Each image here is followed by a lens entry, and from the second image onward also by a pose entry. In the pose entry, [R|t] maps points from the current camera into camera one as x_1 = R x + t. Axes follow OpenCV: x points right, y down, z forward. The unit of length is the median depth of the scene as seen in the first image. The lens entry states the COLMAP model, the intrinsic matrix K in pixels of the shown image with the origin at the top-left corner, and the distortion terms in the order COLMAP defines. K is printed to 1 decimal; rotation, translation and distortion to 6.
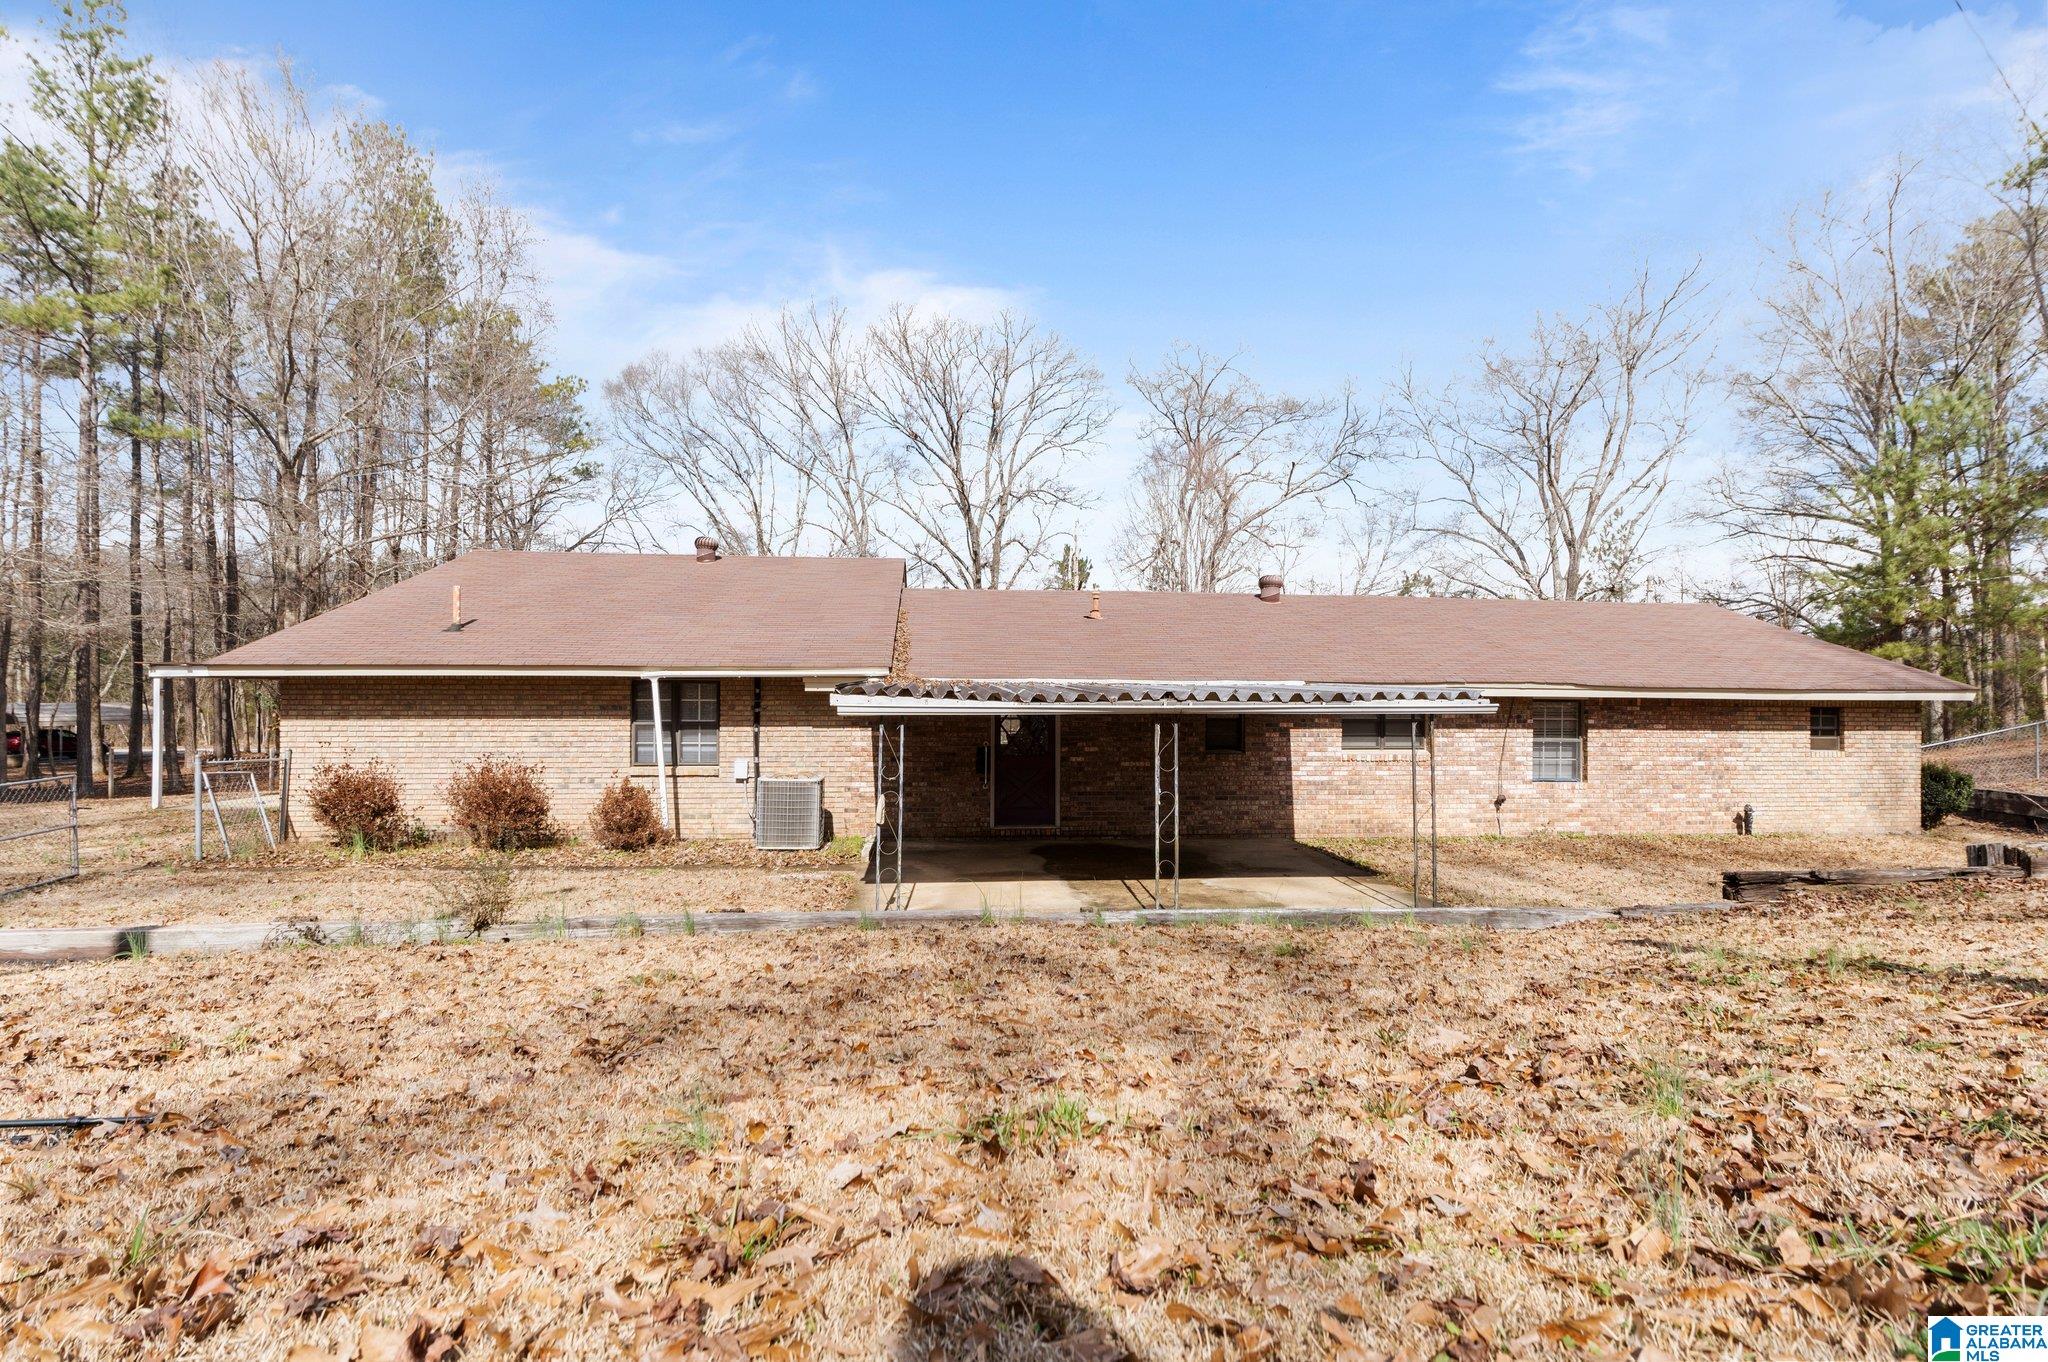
lens RADIAL K [[973.8, 0, 1024.8], [0, 973.8, 690.4], [0, 0, 1]] dist [0.010461, -0.002303]
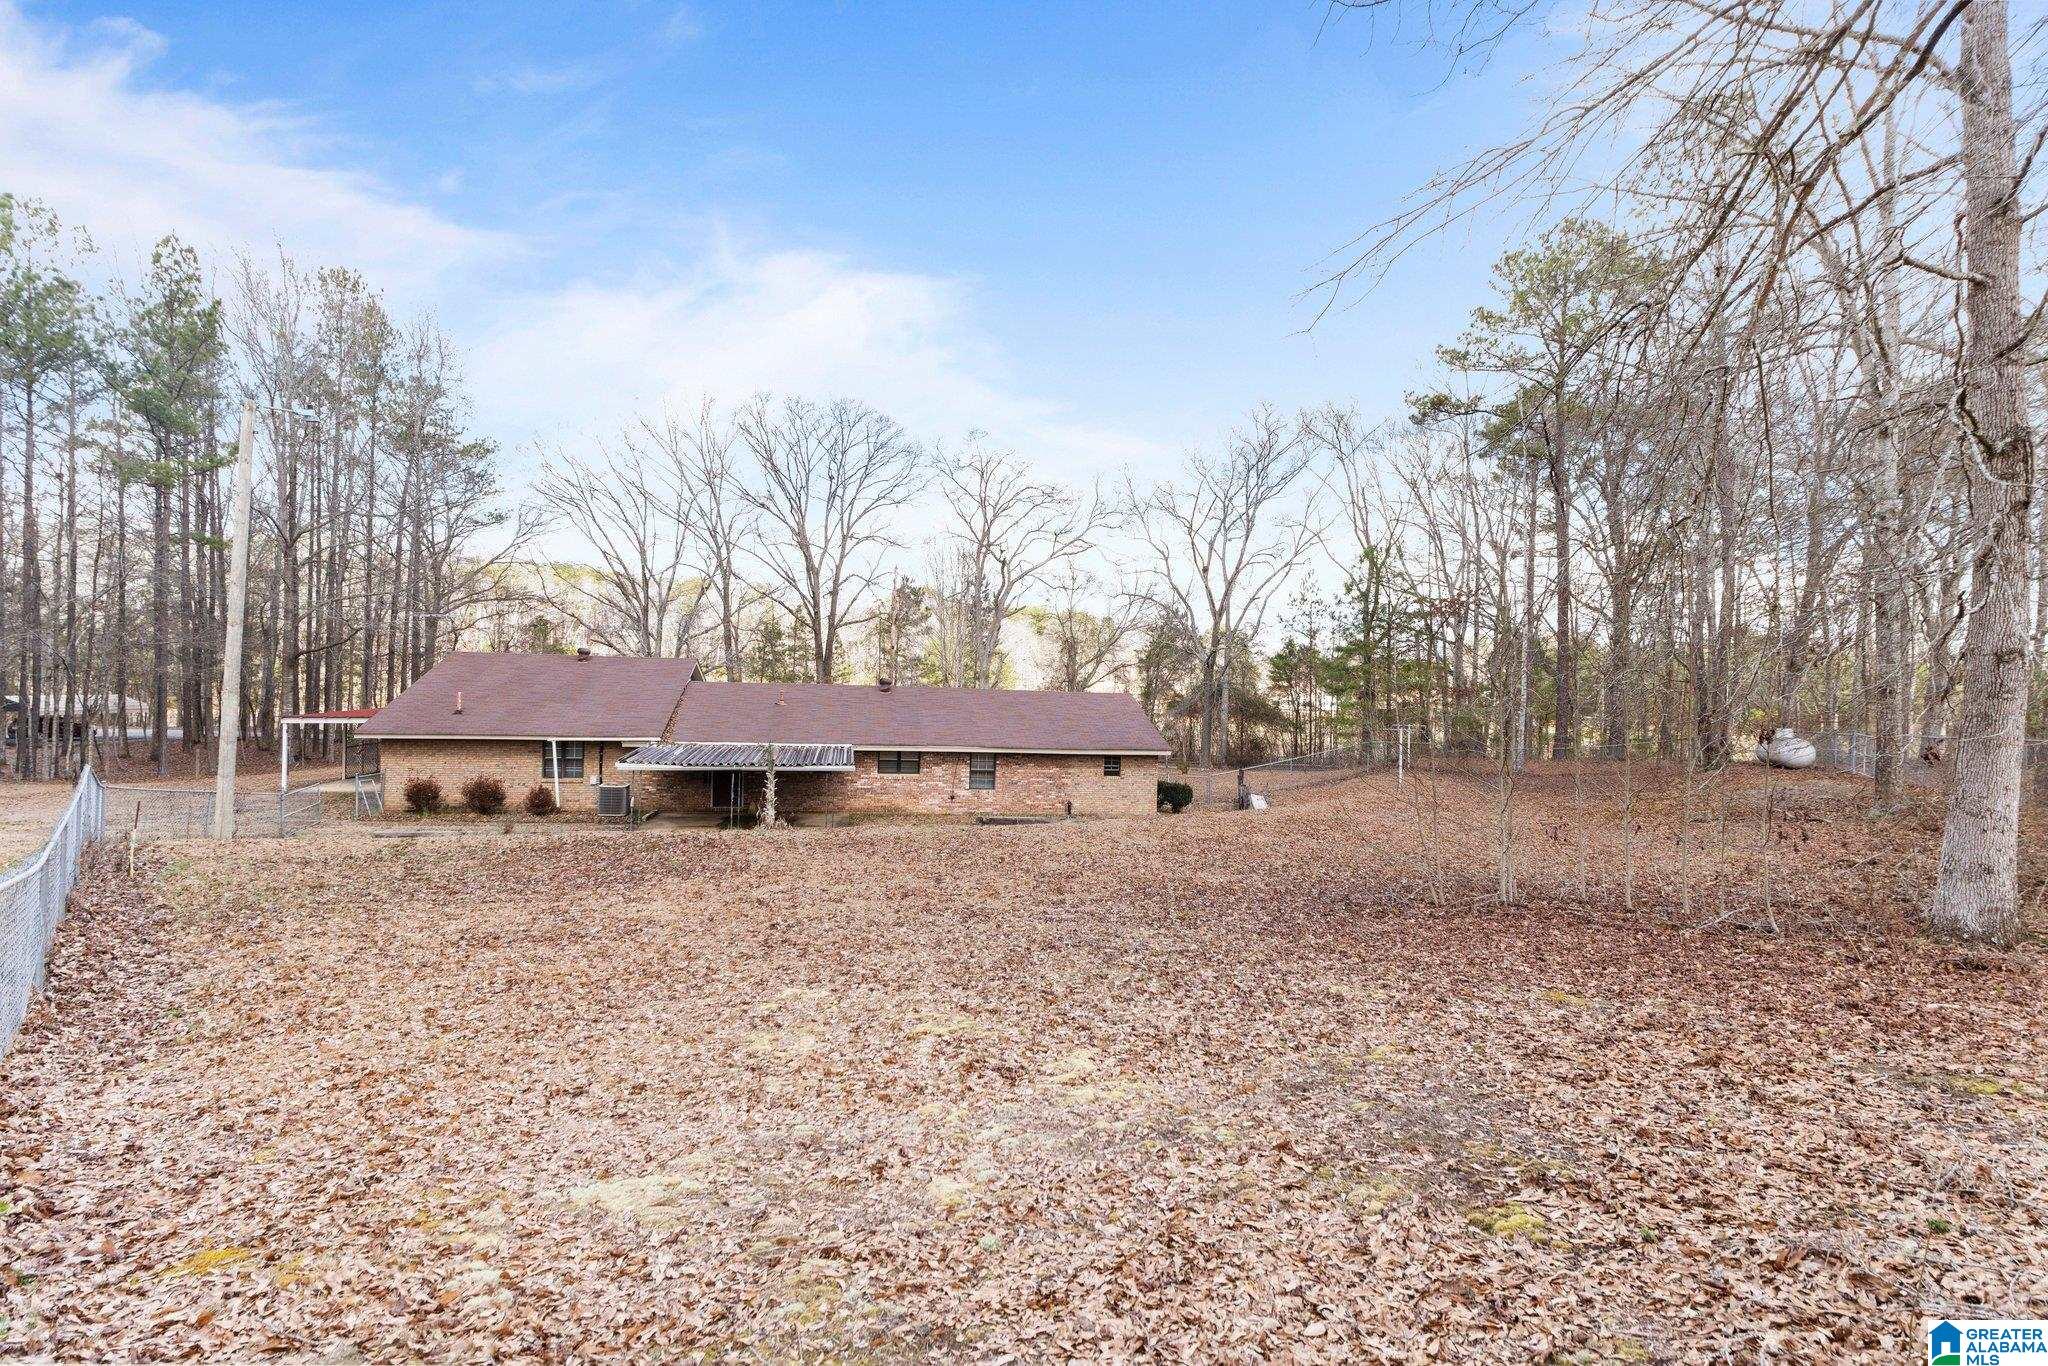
lens RADIAL K [[973.8, 0, 1022.6], [0, 973.8, 681.8], [0, 0, 1]] dist [0.010461, -0.002303]
pose [[0.995699, 0.025343, 0.089118, 0.435409], [-0.026727, 0.999539, 0.014371, -0.182367], [-0.088713, -0.016691, 0.995917, -1.182842]]
